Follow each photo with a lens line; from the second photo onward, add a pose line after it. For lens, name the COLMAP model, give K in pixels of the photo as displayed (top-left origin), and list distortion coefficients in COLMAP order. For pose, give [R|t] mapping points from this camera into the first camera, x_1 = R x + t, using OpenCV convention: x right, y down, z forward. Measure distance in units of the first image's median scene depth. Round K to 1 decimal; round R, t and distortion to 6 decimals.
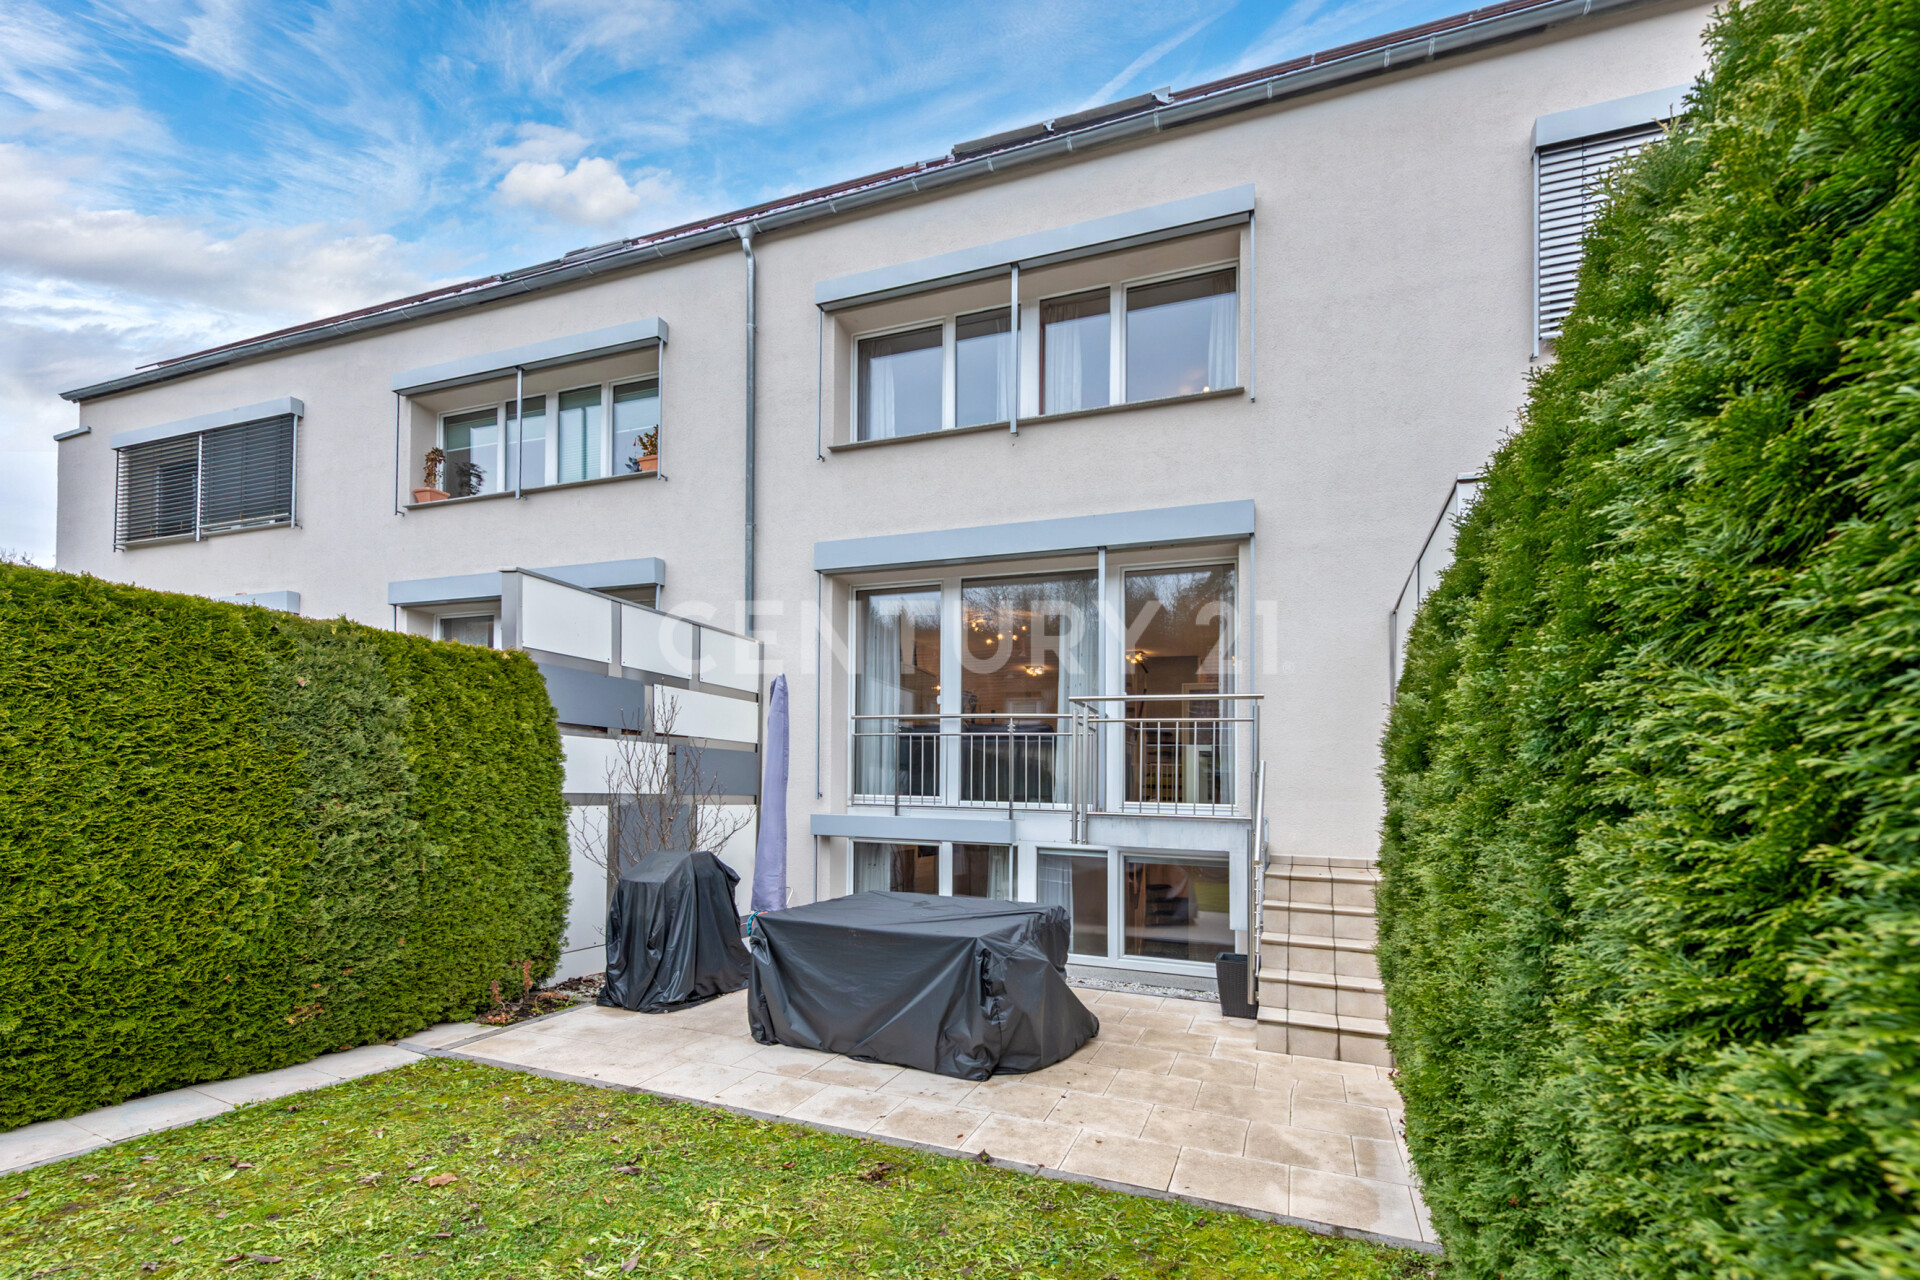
lens RADIAL K [[783.5, 0, 960.7], [0, 783.5, 720.5], [0, 0, 1]] dist [0.002065, 0.000062]
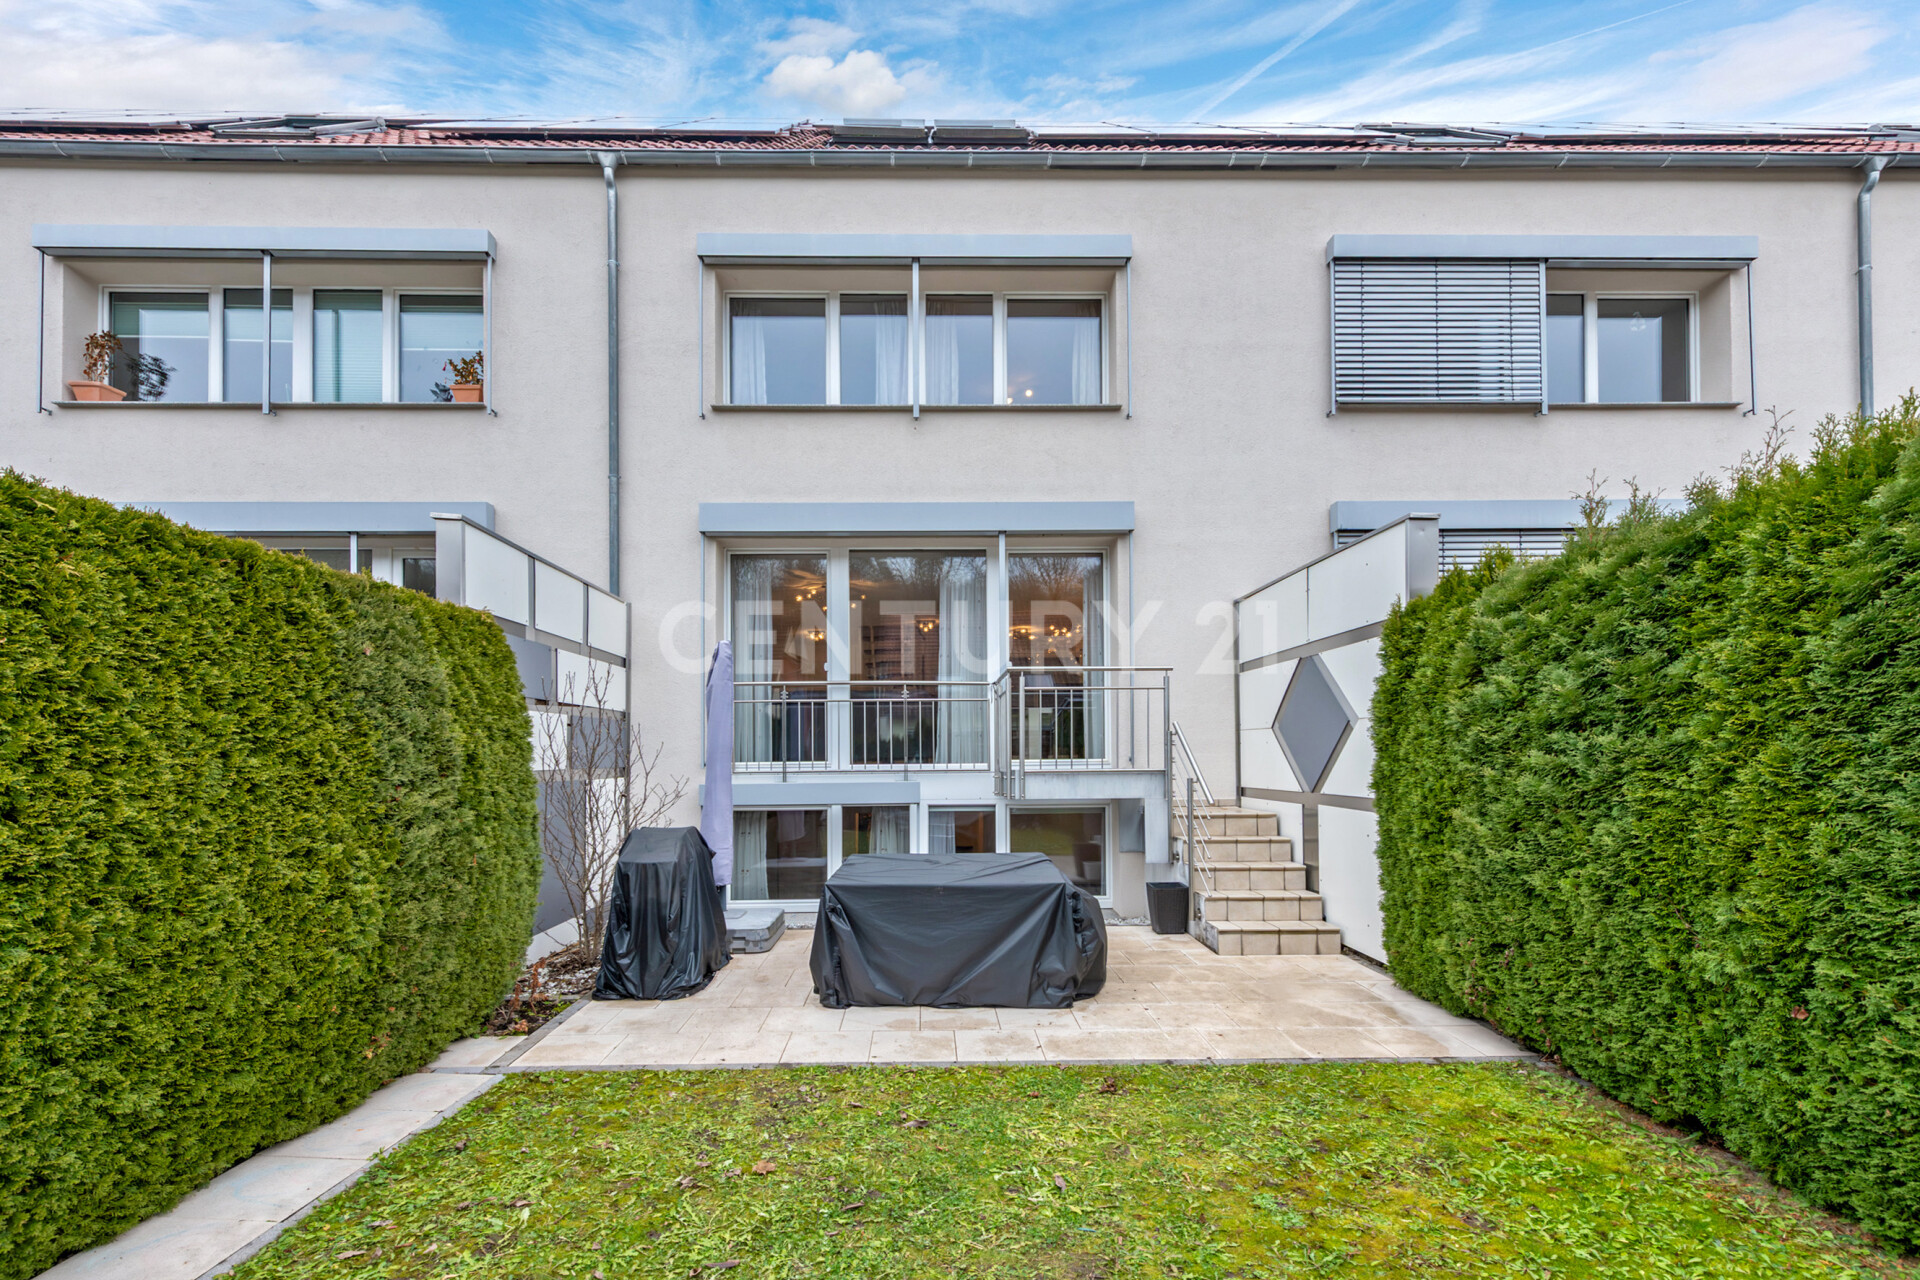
lens RADIAL K [[762.3, 0, 959.8], [0, 762.3, 686.3], [0, 0, 1]] dist [0.000329, -0.000628]
pose [[0.936246, -0.000940, 0.351343, -0.230207], [-0.000997, 0.999985, 0.005332, -0.006849], [-0.351343, -0.005343, 0.936232, 0.007197]]
